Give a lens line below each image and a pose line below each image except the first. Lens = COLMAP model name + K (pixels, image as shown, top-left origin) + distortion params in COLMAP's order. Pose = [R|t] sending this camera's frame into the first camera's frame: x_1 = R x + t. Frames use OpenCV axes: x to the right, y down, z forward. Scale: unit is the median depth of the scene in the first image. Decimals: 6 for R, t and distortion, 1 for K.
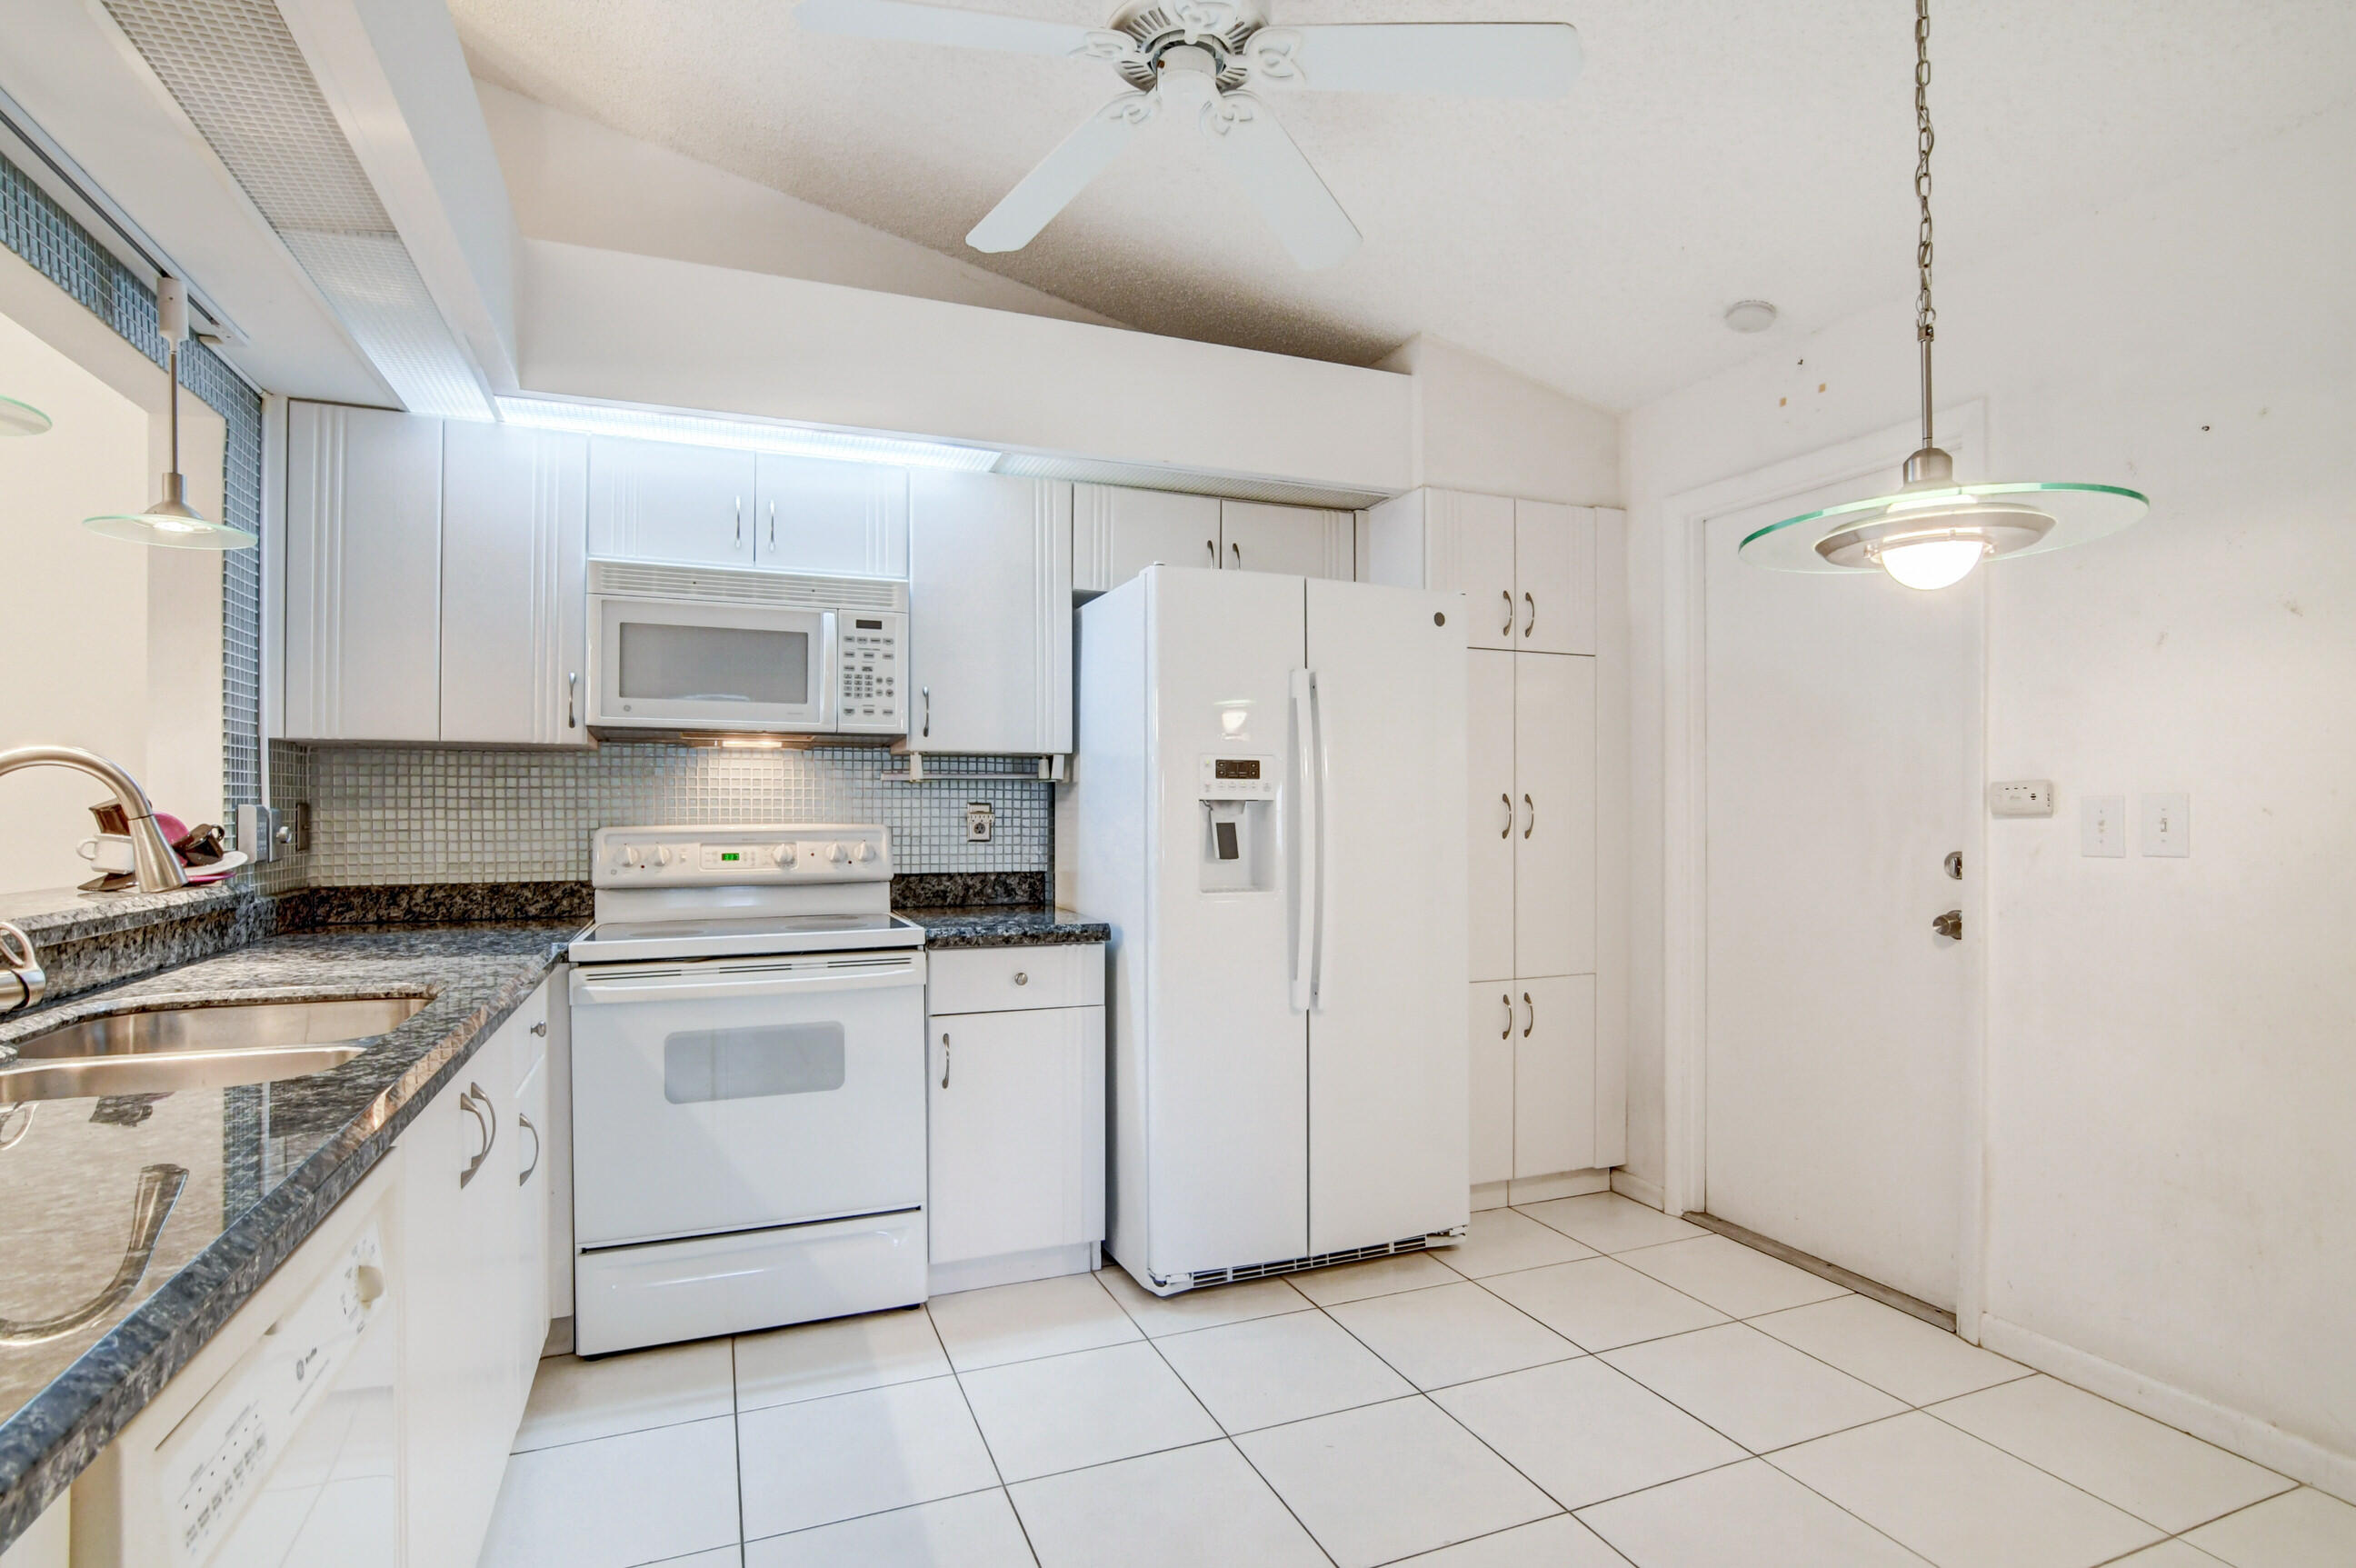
lens RADIAL K [[1153.3, 0, 1172.2], [0, 1153.3, 807.1], [0, 0, 1]] dist [-0.032593, 0.011206]
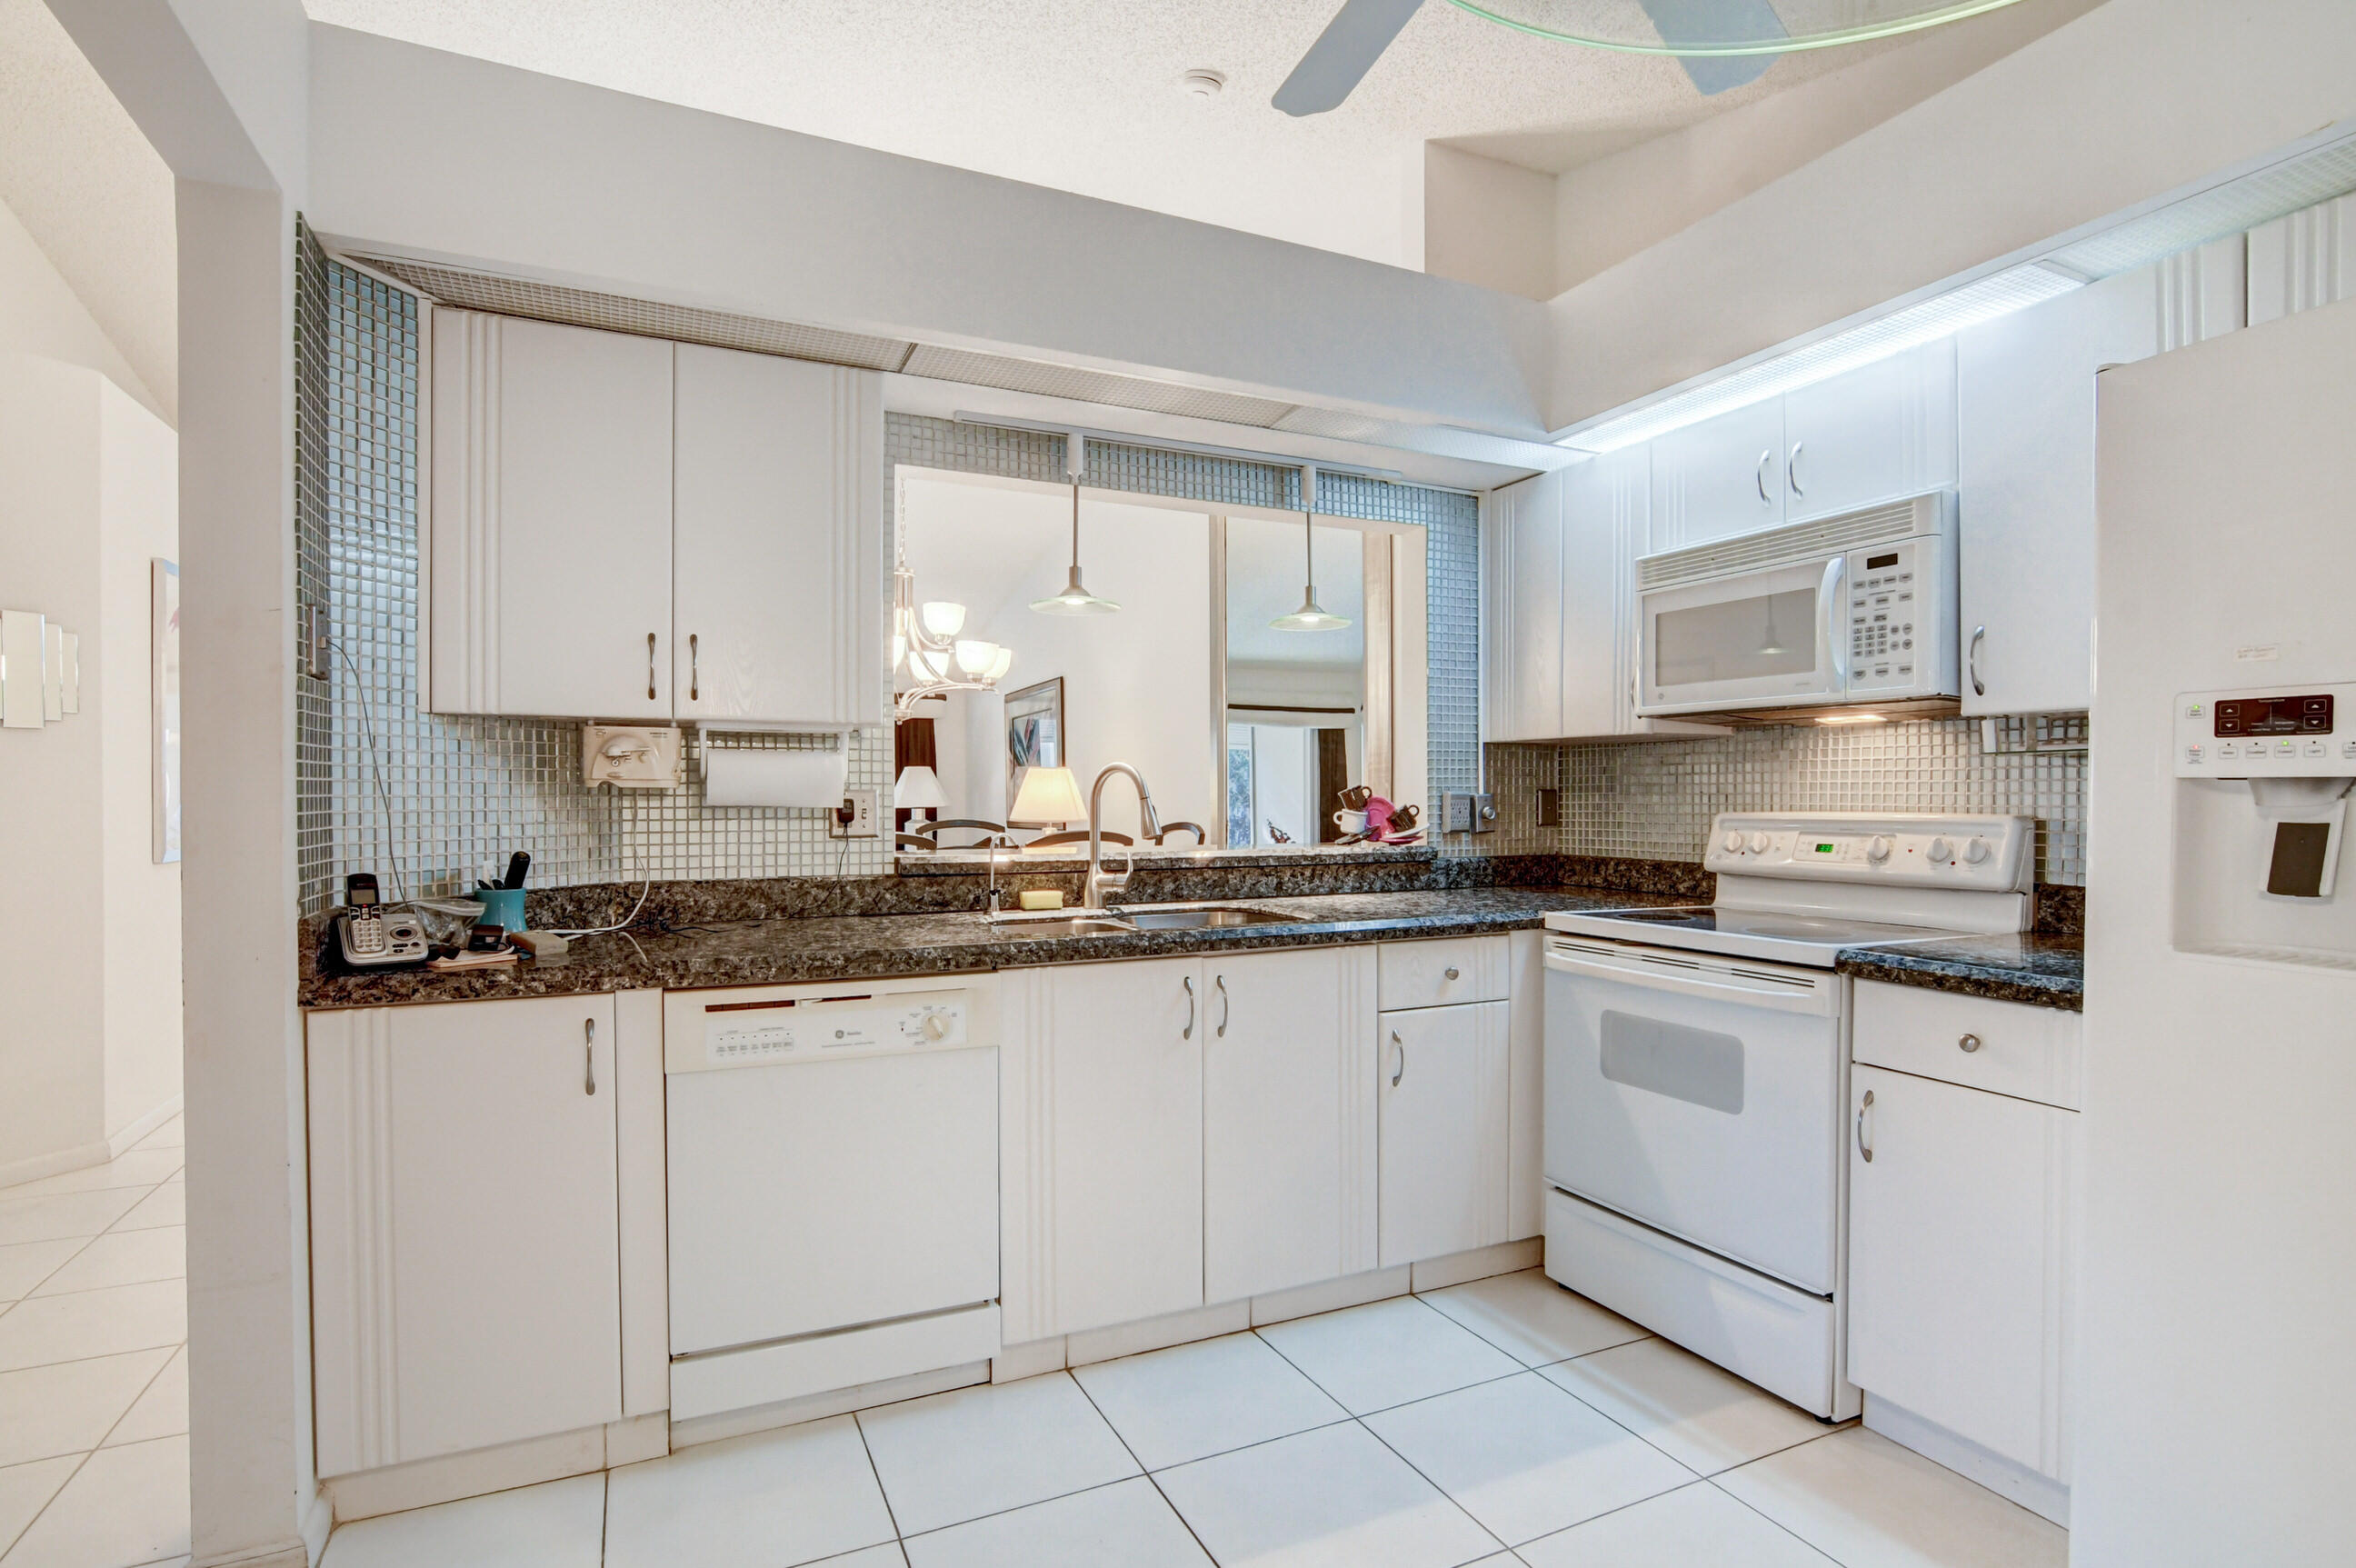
lens RADIAL K [[1153.3, 0, 1172.2], [0, 1153.3, 807.1], [0, 0, 1]] dist [-0.032593, 0.011206]
pose [[0.055132, 0.012037, -0.998407, 0.496812], [0.000413, 0.999927, 0.012078, 0.000628], [0.998479, -0.001078, 0.055123, 0.471470]]
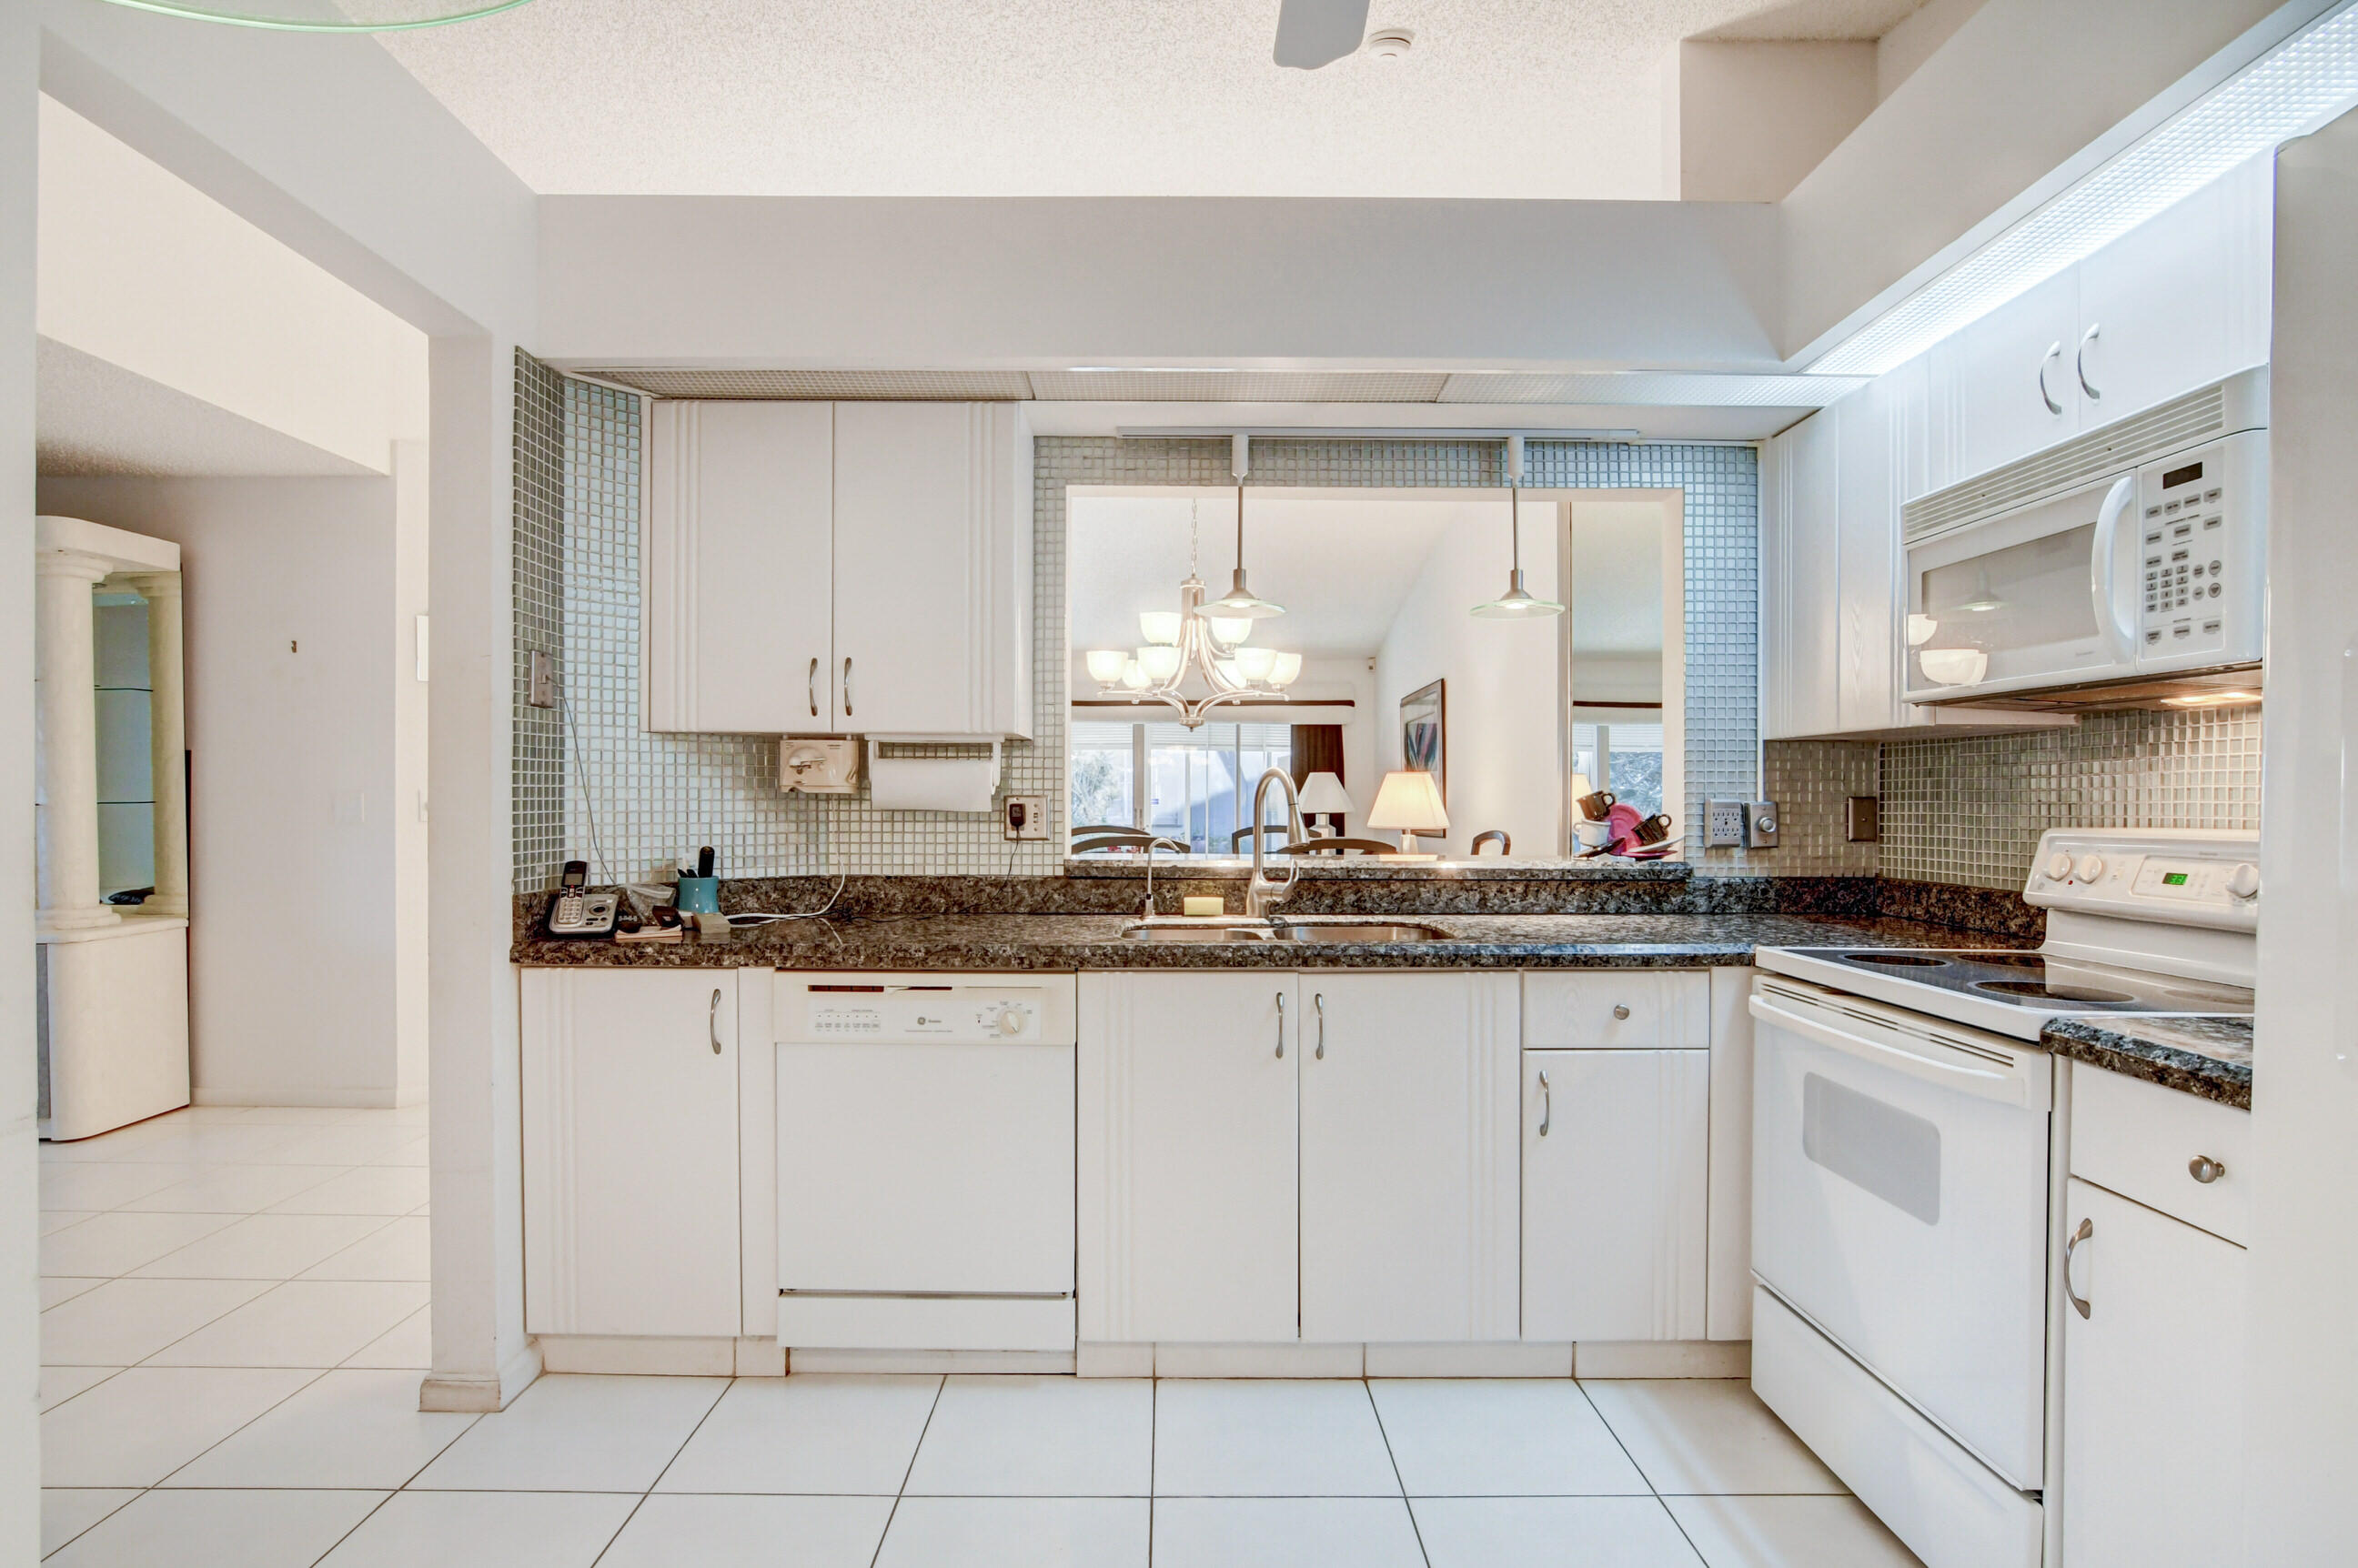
lens RADIAL K [[1154.1, 0, 1173.2], [0, 1154.1, 807.2], [0, 0, 1]] dist [-0.032593, 0.011206]
pose [[-0.364841, 0.006093, -0.931050, 0.431587], [-0.003102, 0.999965, 0.007760, -0.000088], [0.931065, 0.005719, -0.364810, 0.748423]]
